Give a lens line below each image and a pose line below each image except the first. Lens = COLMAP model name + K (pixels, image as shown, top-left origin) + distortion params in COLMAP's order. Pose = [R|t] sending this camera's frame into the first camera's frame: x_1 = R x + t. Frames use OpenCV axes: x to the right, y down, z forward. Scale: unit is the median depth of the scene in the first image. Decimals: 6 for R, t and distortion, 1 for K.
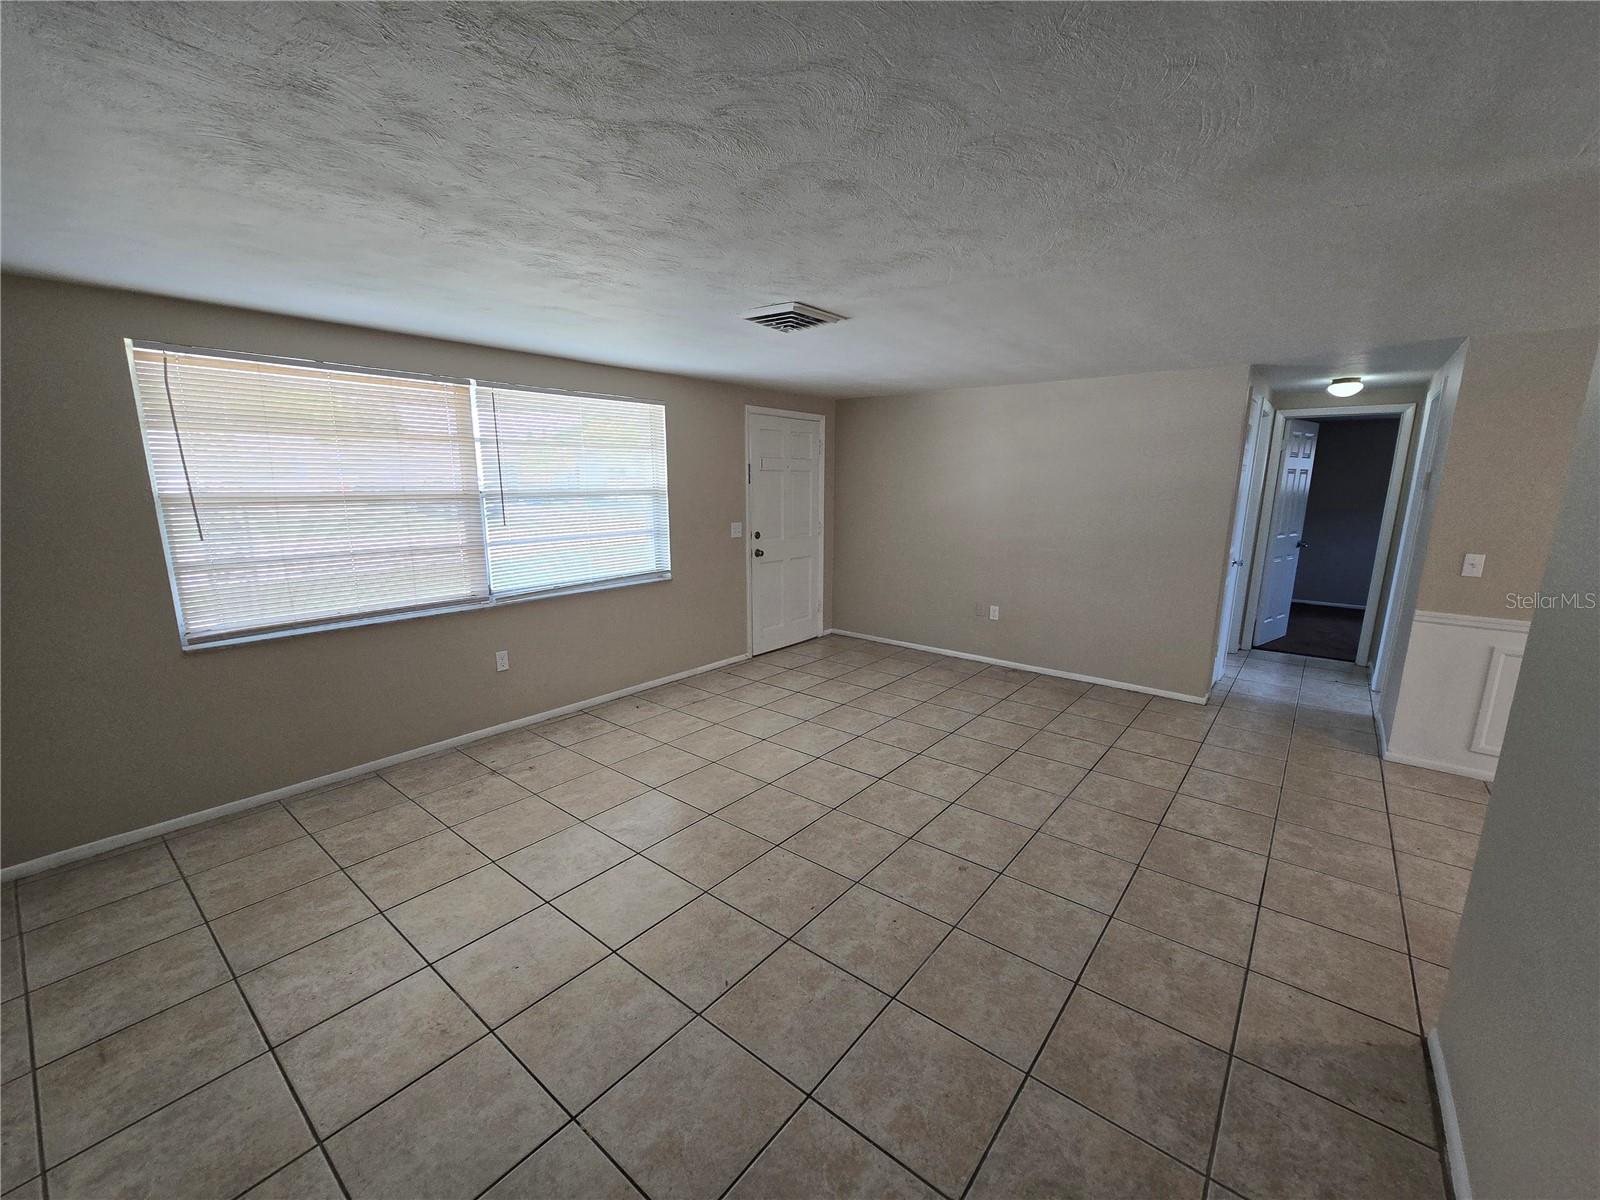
lens RADIAL K [[653.6, 0, 813.4], [0, 653.6, 616.3], [0, 0, 1]] dist [-0.004601, 0.001320]
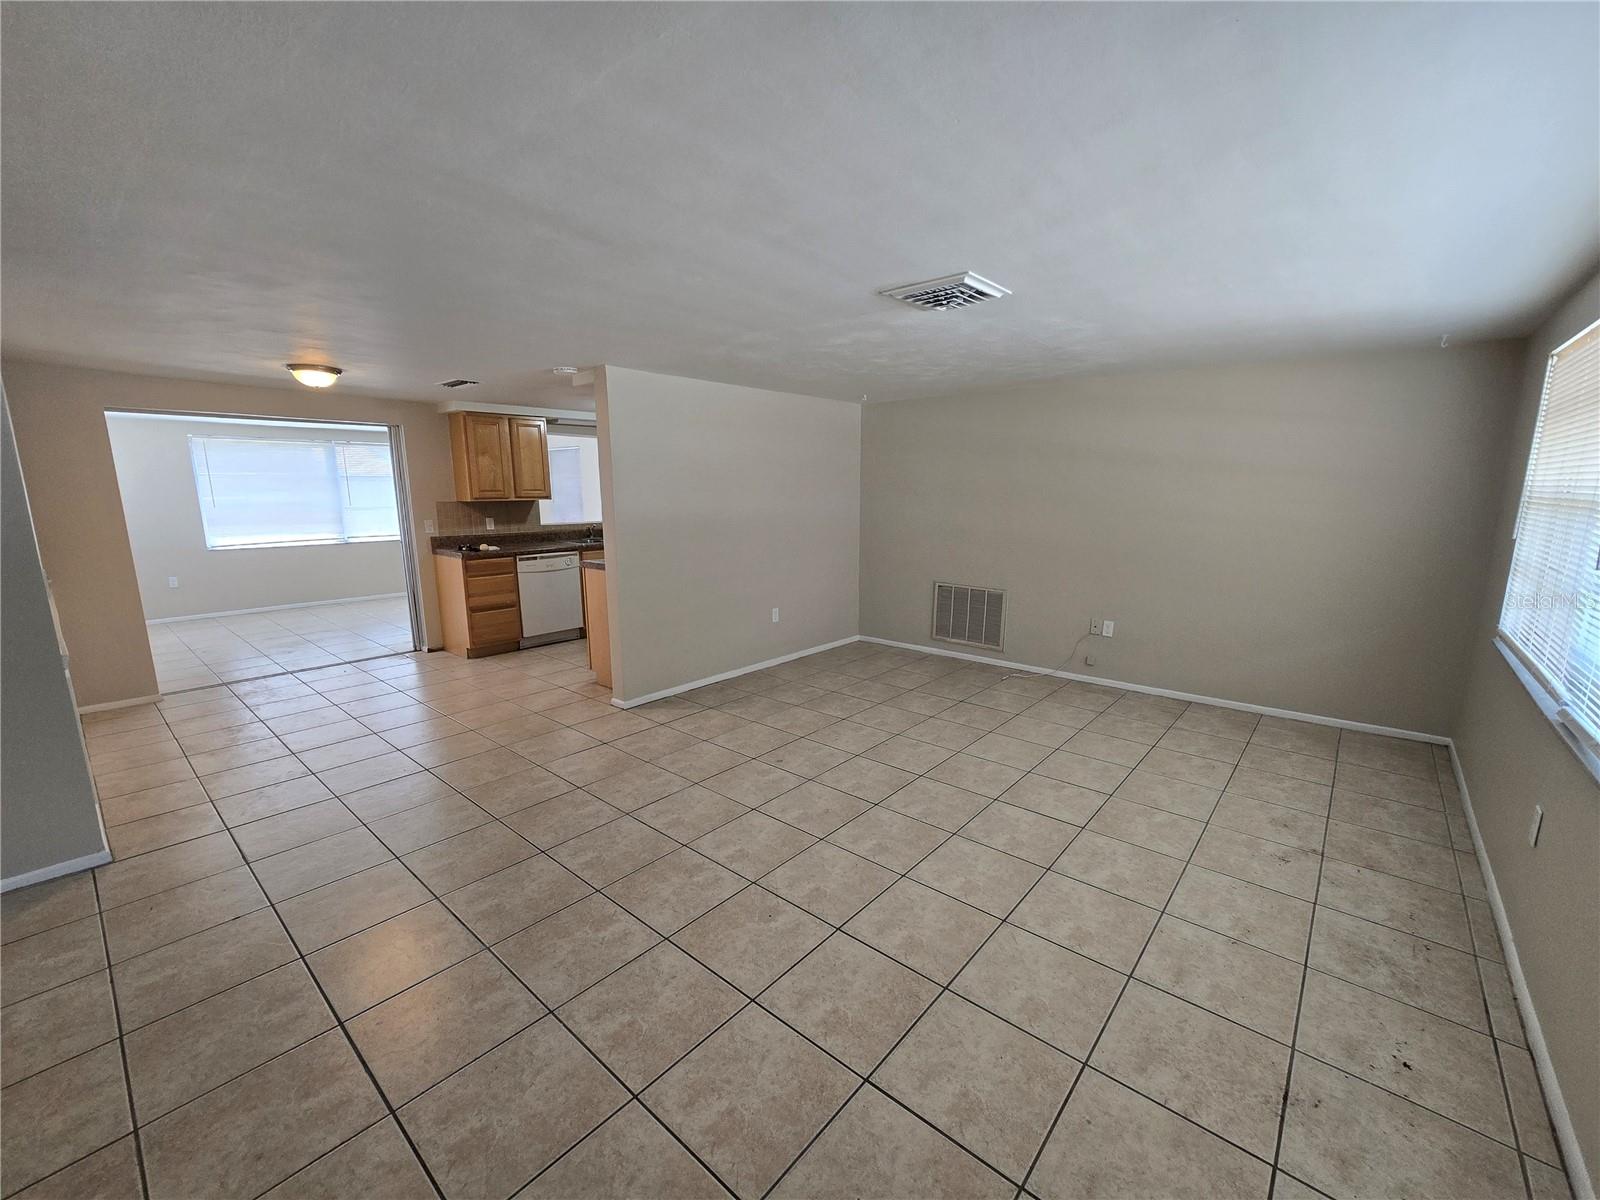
lens RADIAL K [[653.6, 0, 812.8], [0, 653.6, 605.1], [0, 0, 1]] dist [-0.004601, 0.001320]
pose [[-0.999324, -0.010603, 0.035213, 0.101934], [0.003600, 0.924724, 0.380621, -0.387416], [-0.036598, 0.380491, -0.924060, 1.903824]]
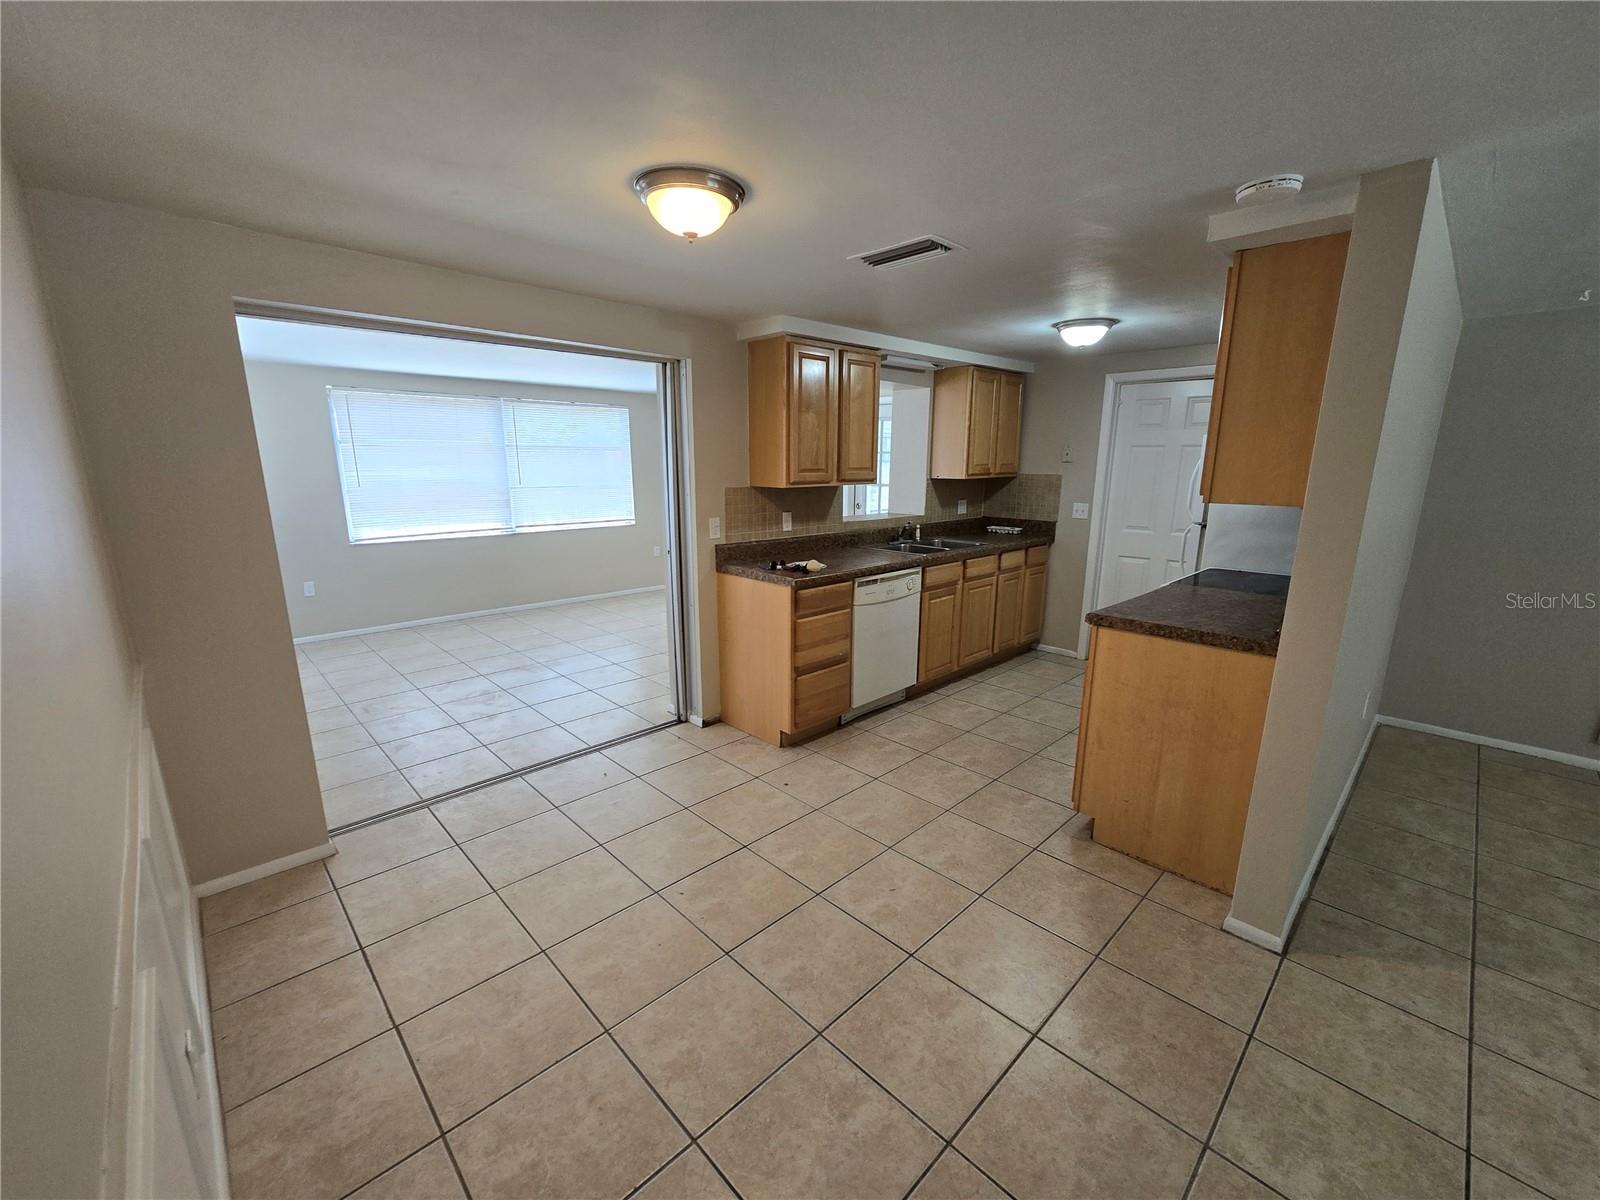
lens RADIAL K [[653.6, 0, 808.3], [0, 653.6, 606.2], [0, 0, 1]] dist [-0.004601, 0.001320]
pose [[-0.991734, -0.038274, 0.122473, 1.012564], [0.016365, 0.908955, 0.416572, -0.228880], [-0.127266, 0.415133, -0.900815, 1.157095]]
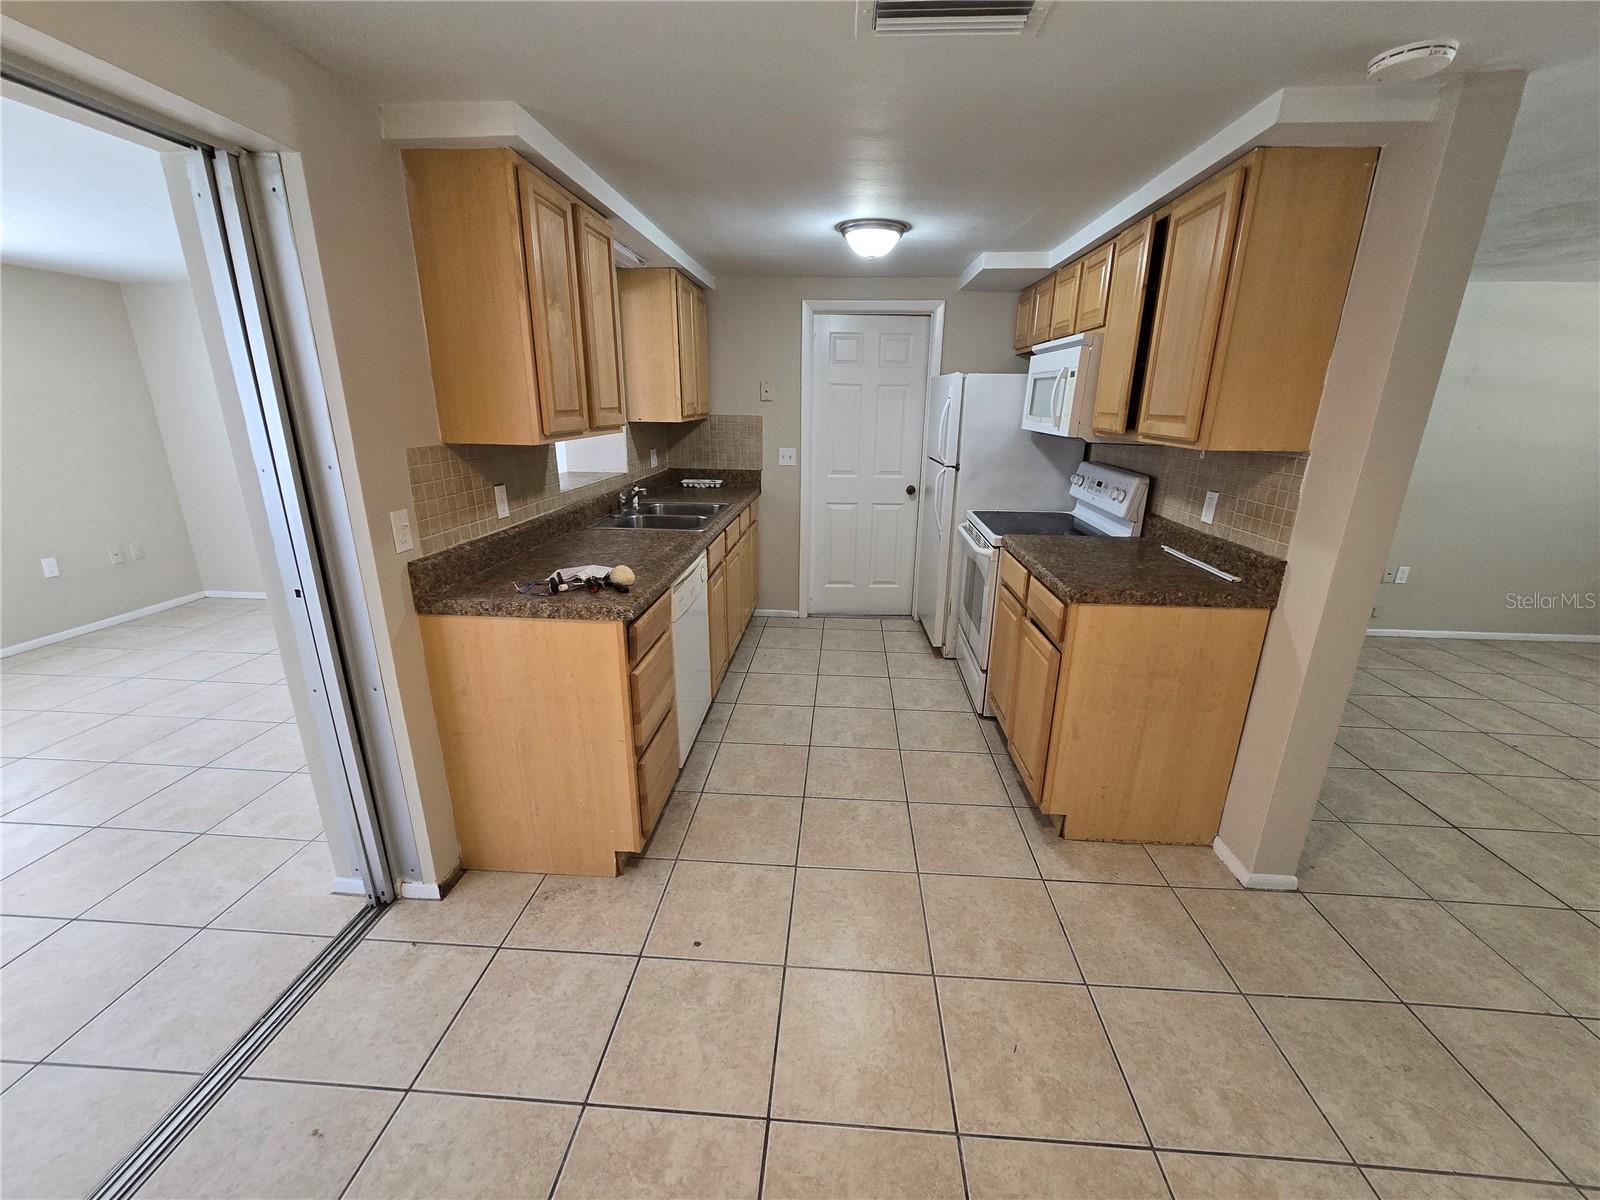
lens RADIAL K [[653.6, 0, 801.4], [0, 653.6, 607.8], [0, 0, 1]] dist [-0.004601, 0.001320]
pose [[-0.825630, 0.153522, -0.542923, 1.375167], [-0.135060, 0.880515, 0.454369, -0.122970], [0.547808, 0.448468, -0.706246, 0.694331]]
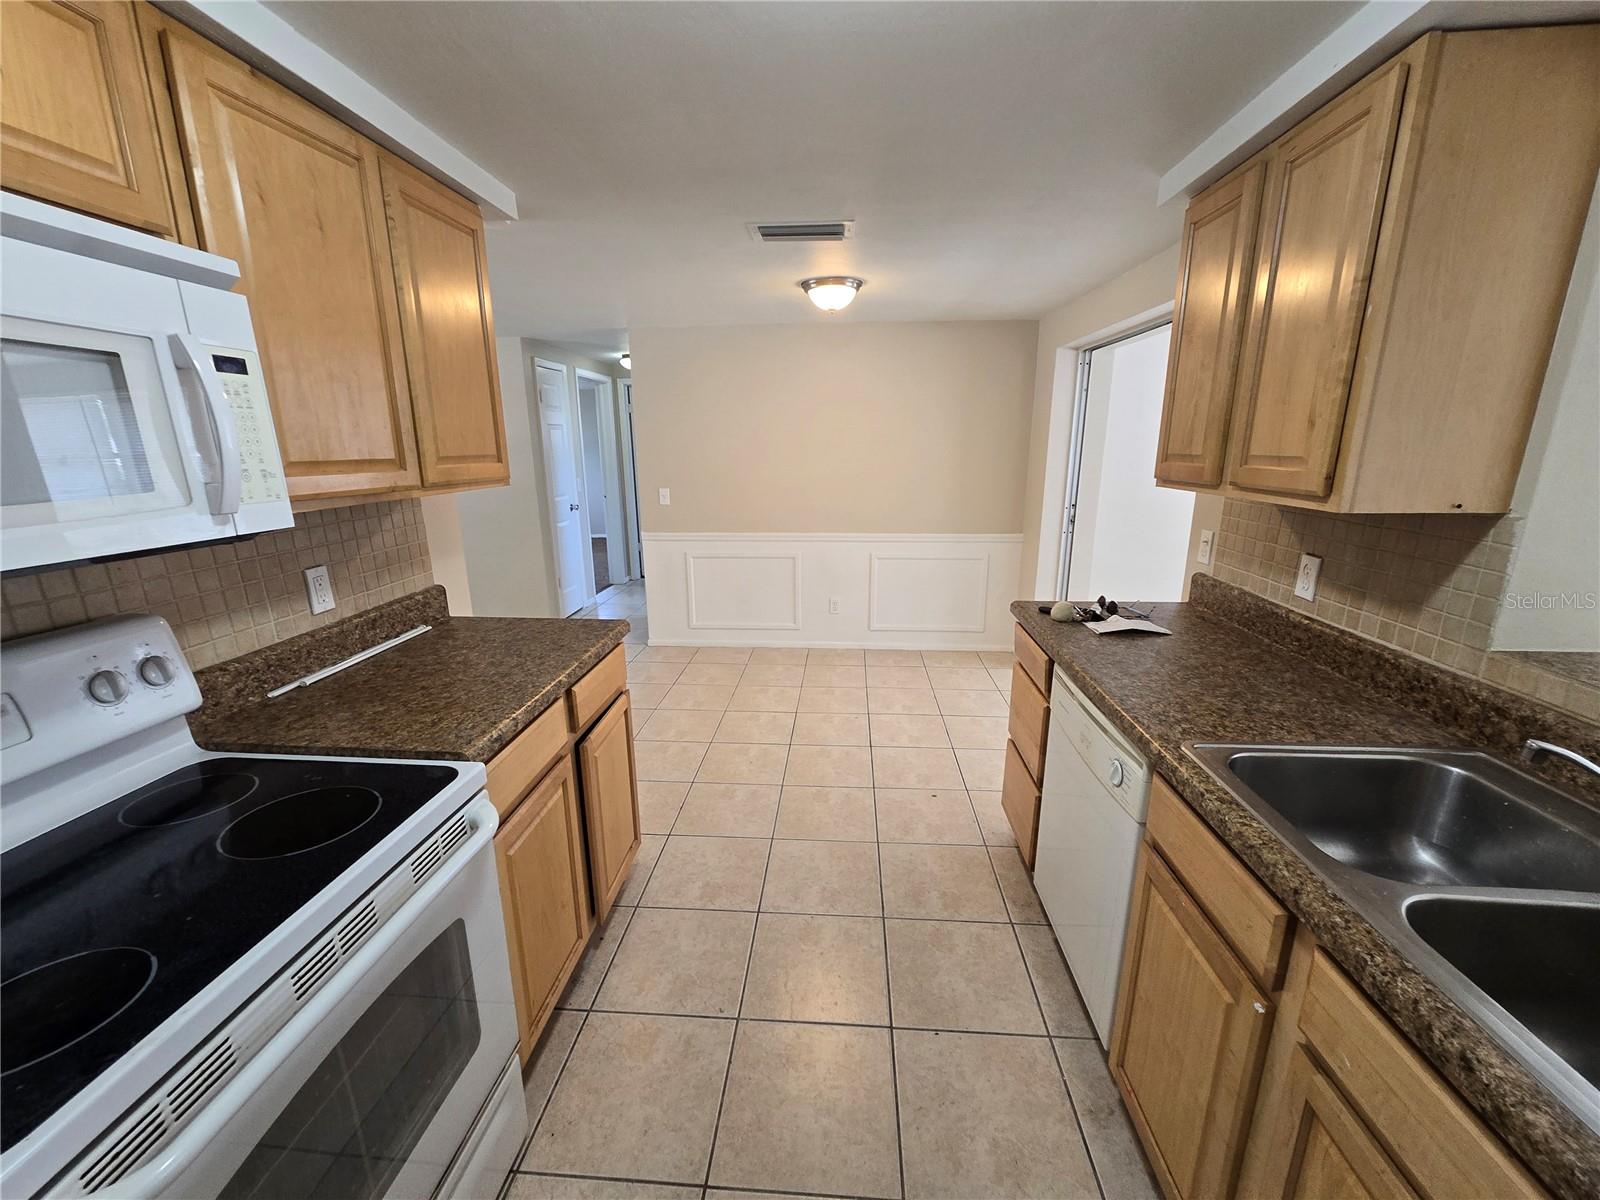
lens RADIAL K [[653.6, 0, 805.4], [0, 653.6, 600.0], [0, 0, 1]] dist [-0.004601, 0.001320]
pose [[0.823868, -0.145927, 0.547675, 0.528656], [0.129247, 0.989199, 0.069145, 0.092123], [-0.551849, 0.013819, 0.833829, -0.357094]]
